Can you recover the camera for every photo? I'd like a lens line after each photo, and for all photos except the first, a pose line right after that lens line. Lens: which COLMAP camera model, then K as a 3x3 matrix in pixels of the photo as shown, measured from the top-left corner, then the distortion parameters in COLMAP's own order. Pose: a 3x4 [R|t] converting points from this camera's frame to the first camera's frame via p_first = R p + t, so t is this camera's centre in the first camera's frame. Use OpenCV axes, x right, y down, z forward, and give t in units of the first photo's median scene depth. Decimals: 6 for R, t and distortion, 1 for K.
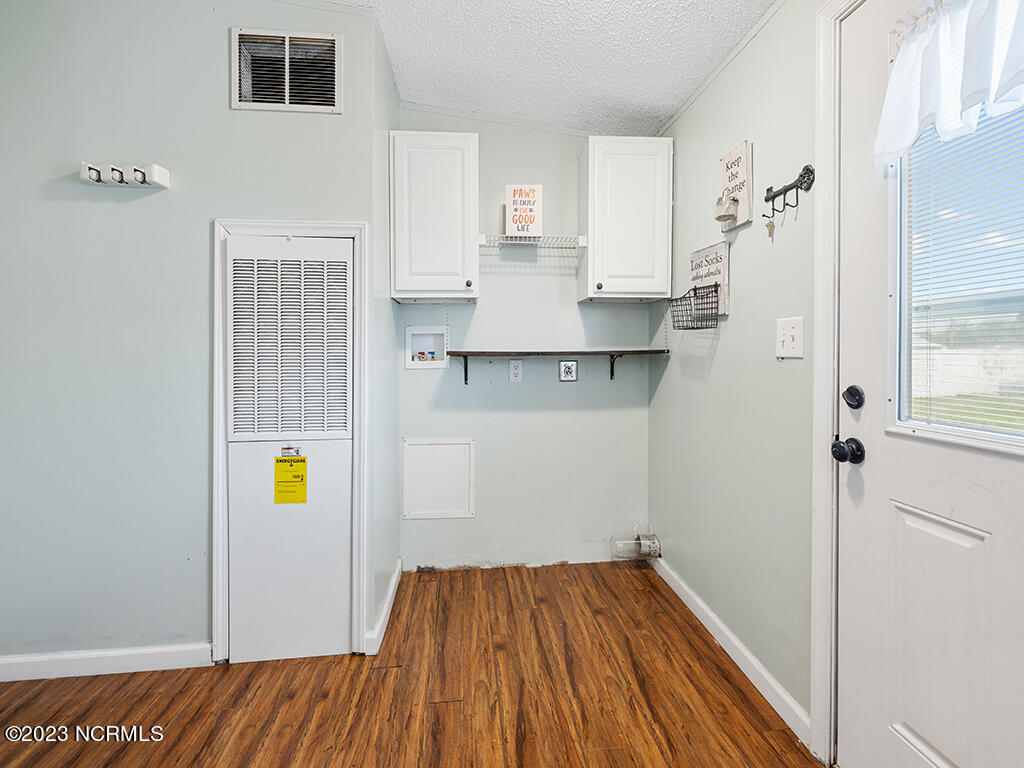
lens RADIAL K [[433.9, 0, 506.7], [0, 433.9, 356.1], [0, 0, 1]] dist [-0.000698, -0.000126]
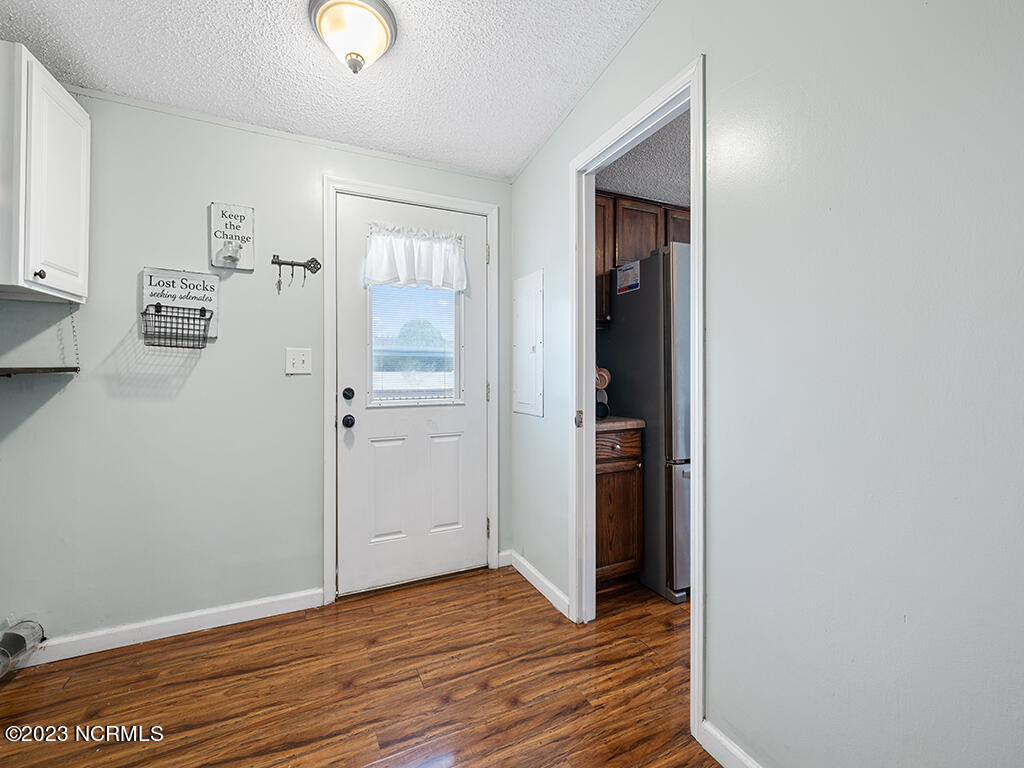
lens RADIAL K [[430.9, 0, 509.9], [0, 430.9, 371.2], [0, 0, 1]] dist [0.000598, -0.000129]
pose [[-0.336654, 0.001329, 0.941628, -0.904697], [0.007940, 0.999967, 0.001428, -0.001820], [-0.941595, 0.007958, -0.336653, 0.693341]]
